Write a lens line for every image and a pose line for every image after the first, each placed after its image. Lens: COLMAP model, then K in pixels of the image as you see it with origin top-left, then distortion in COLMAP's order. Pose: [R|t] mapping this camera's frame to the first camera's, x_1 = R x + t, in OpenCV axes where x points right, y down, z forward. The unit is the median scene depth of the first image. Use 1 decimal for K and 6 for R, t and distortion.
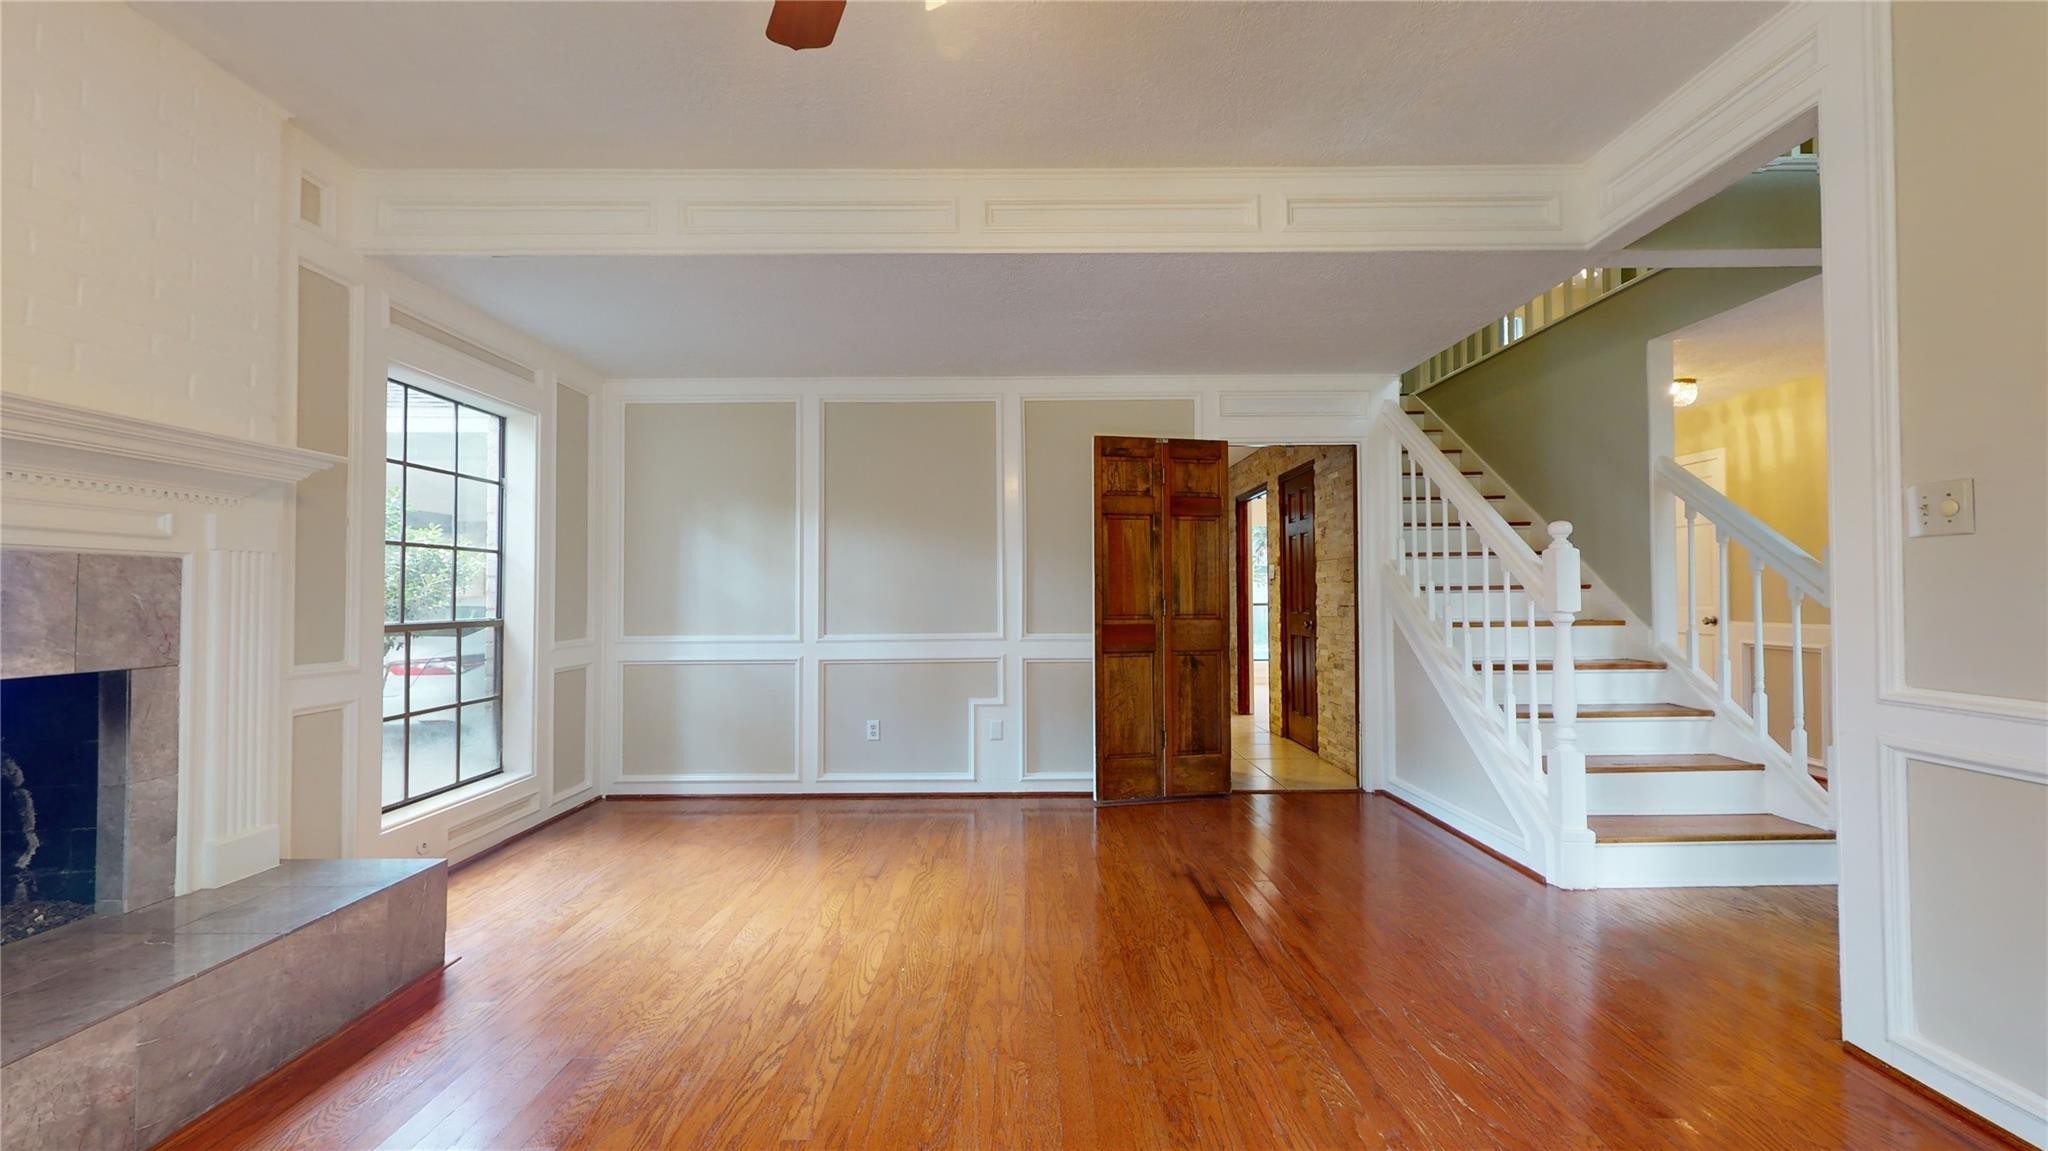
lens RADIAL K [[750.8, 0, 1025.3], [0, 750.8, 585.7], [0, 0, 1]] dist [0.001176, -0.000194]
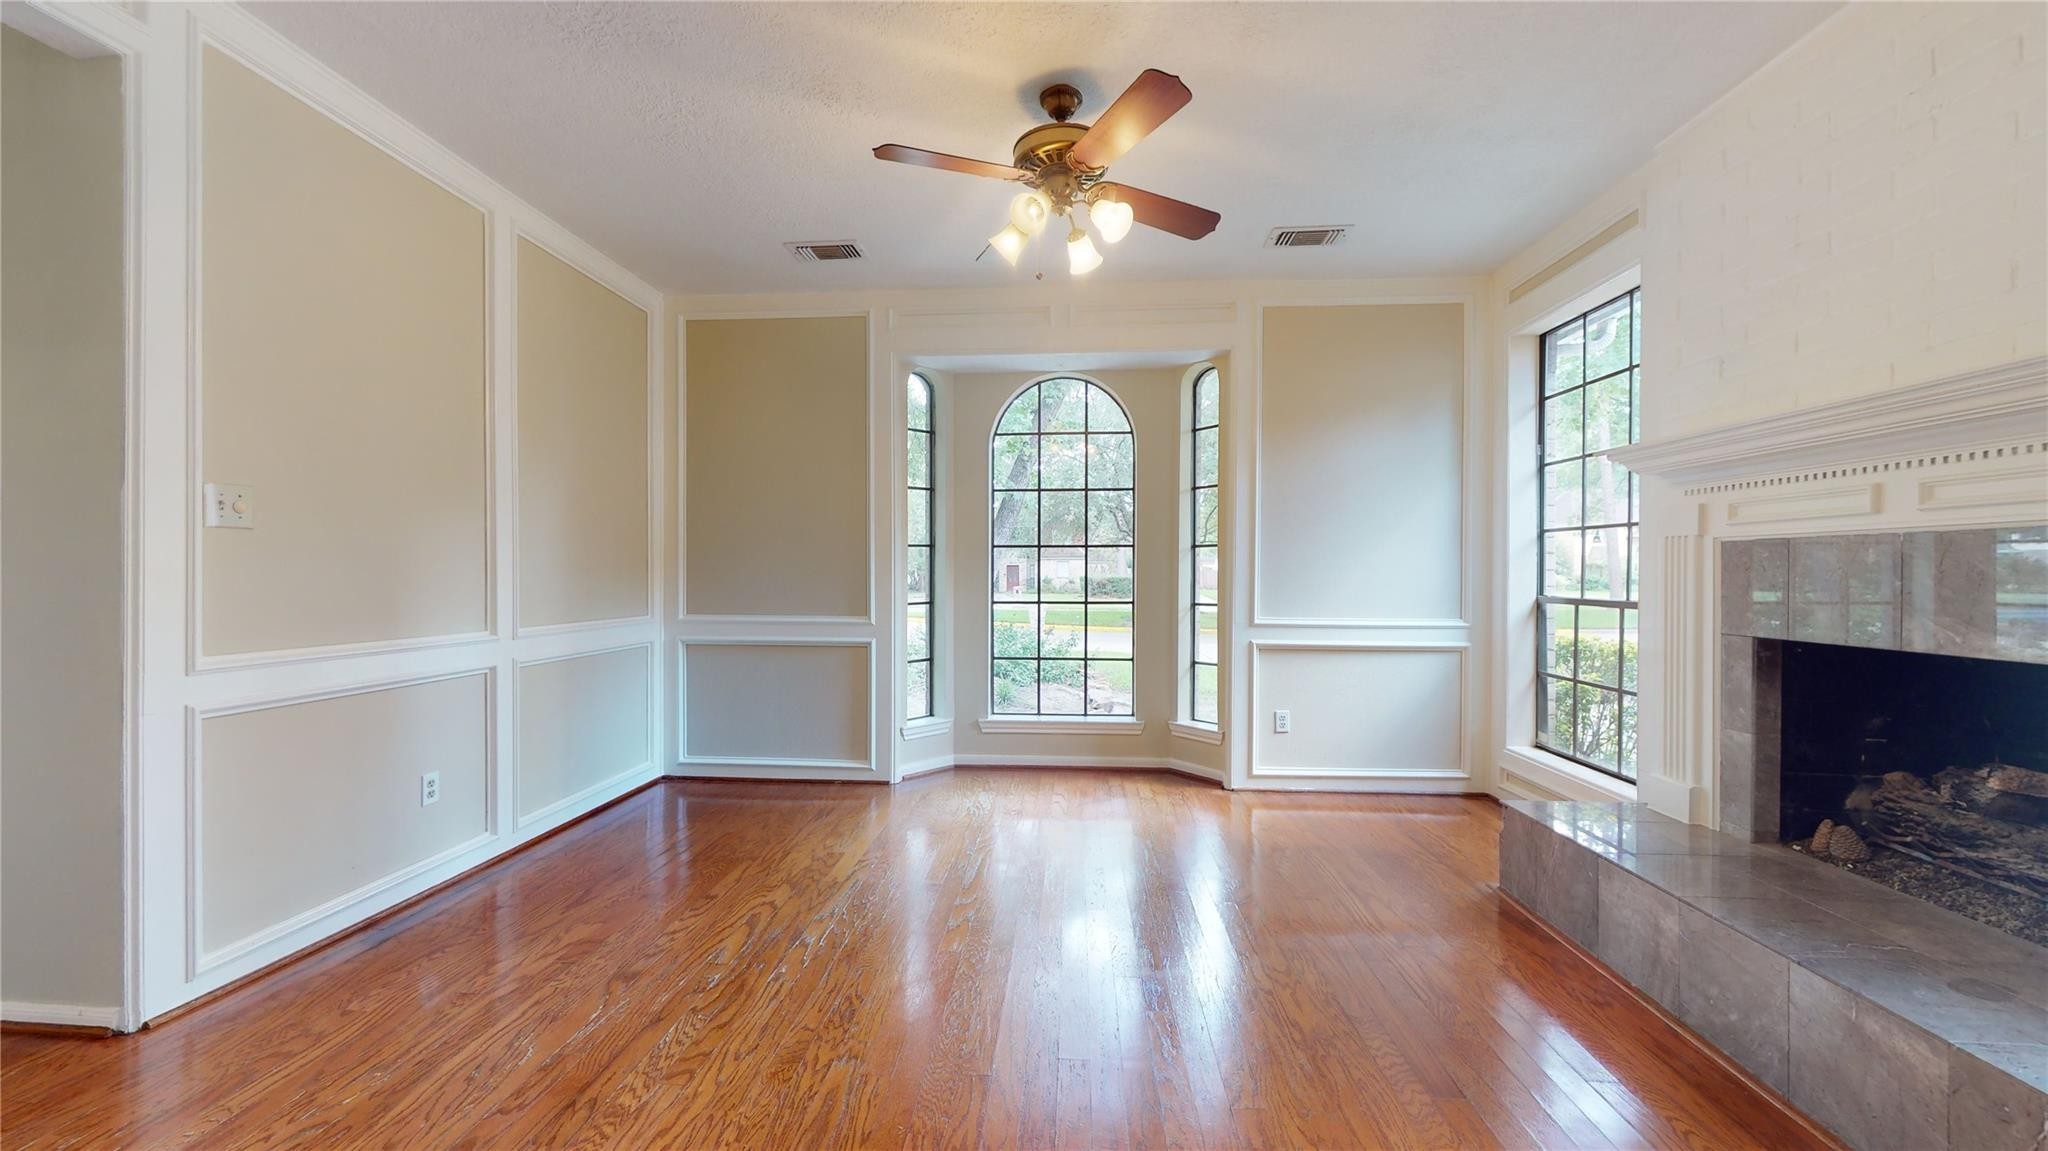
lens RADIAL K [[750.8, 0, 1028.5], [0, 750.8, 581.8], [0, 0, 1]] dist [0.001176, -0.000194]
pose [[-0.998145, 0.000535, 0.060884, -0.117002], [0.000438, 0.999999, -0.001620, 0.017691], [-0.060884, -0.001590, -0.998144, 1.584904]]
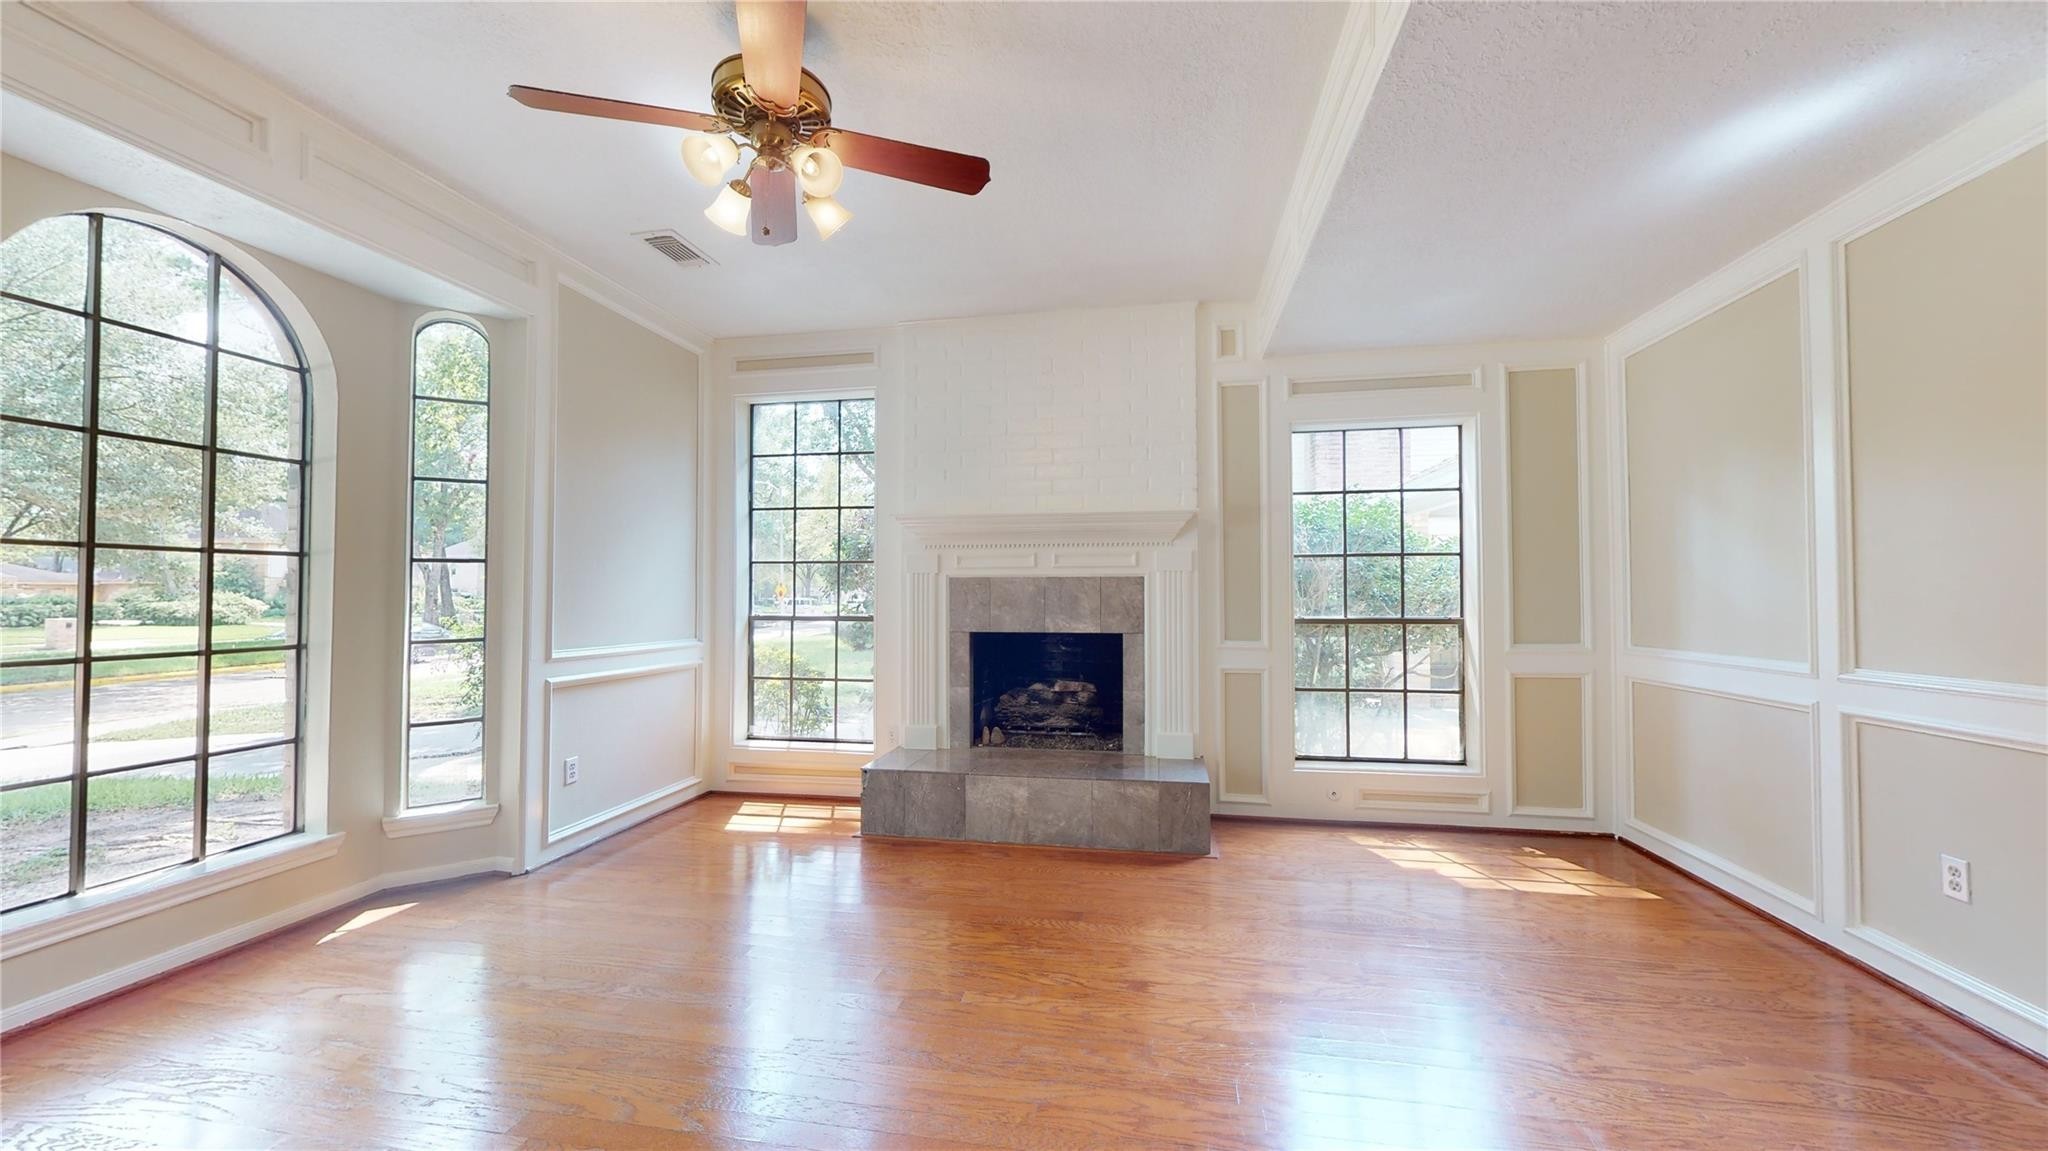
lens RADIAL K [[750.8, 0, 1022.9], [0, 750.8, 580.4], [0, 0, 1]] dist [0.001176, -0.000194]
pose [[-0.180848, -0.015752, -0.983385, 0.725473], [0.015673, 0.999699, -0.018895, 0.003168], [0.983386, -0.018830, -0.180546, 0.960468]]
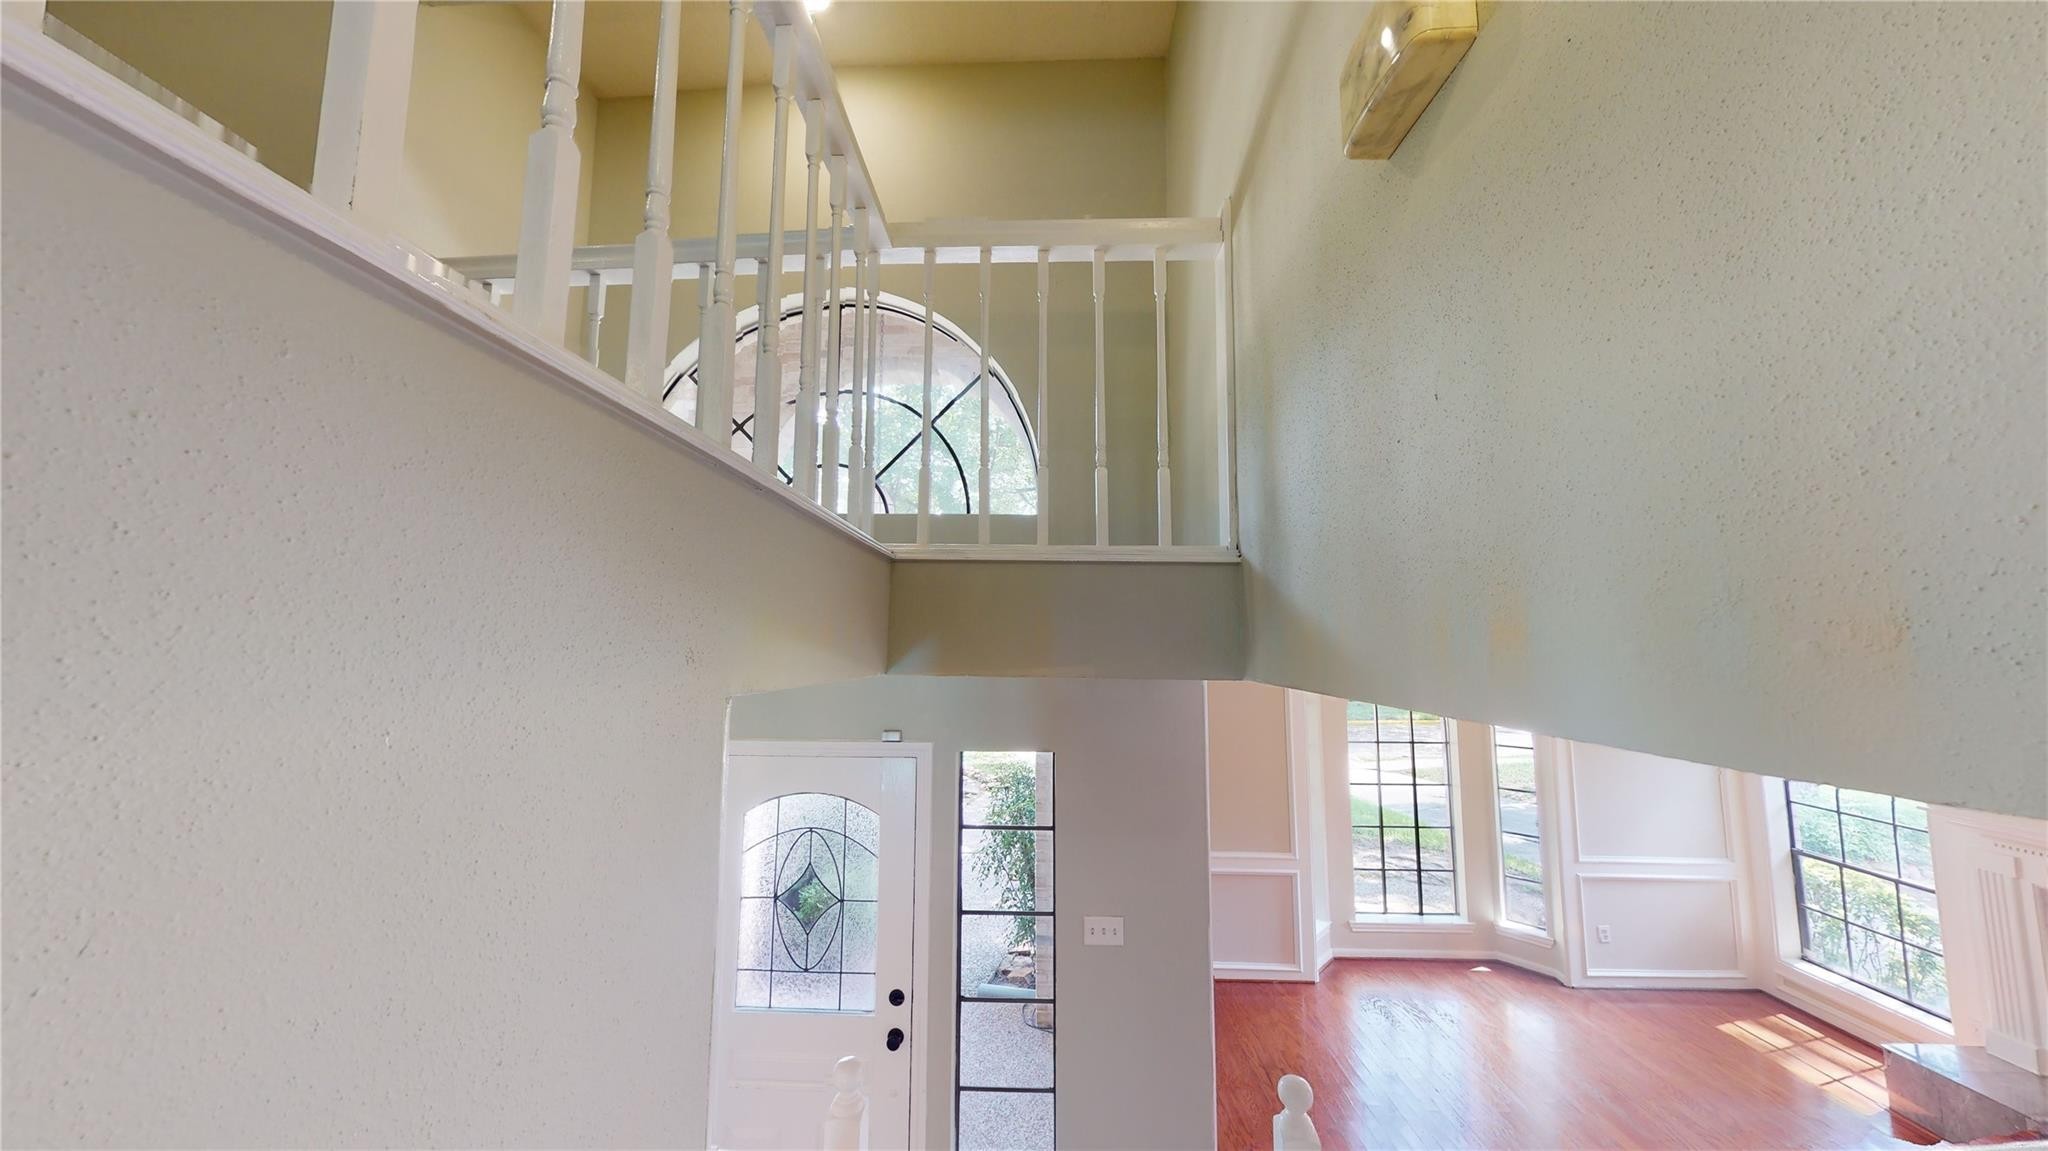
lens RADIAL K [[653.6, 0, 1019.5], [0, 653.6, 579.1], [0, 0, 1]] dist [-0.001386, -0.000100]
pose [[-0.999051, 0.007201, 0.042955, 1.182079], [0.002429, 0.993915, -0.110127, -0.569594], [-0.043487, -0.109918, -0.992989, 2.088293]]
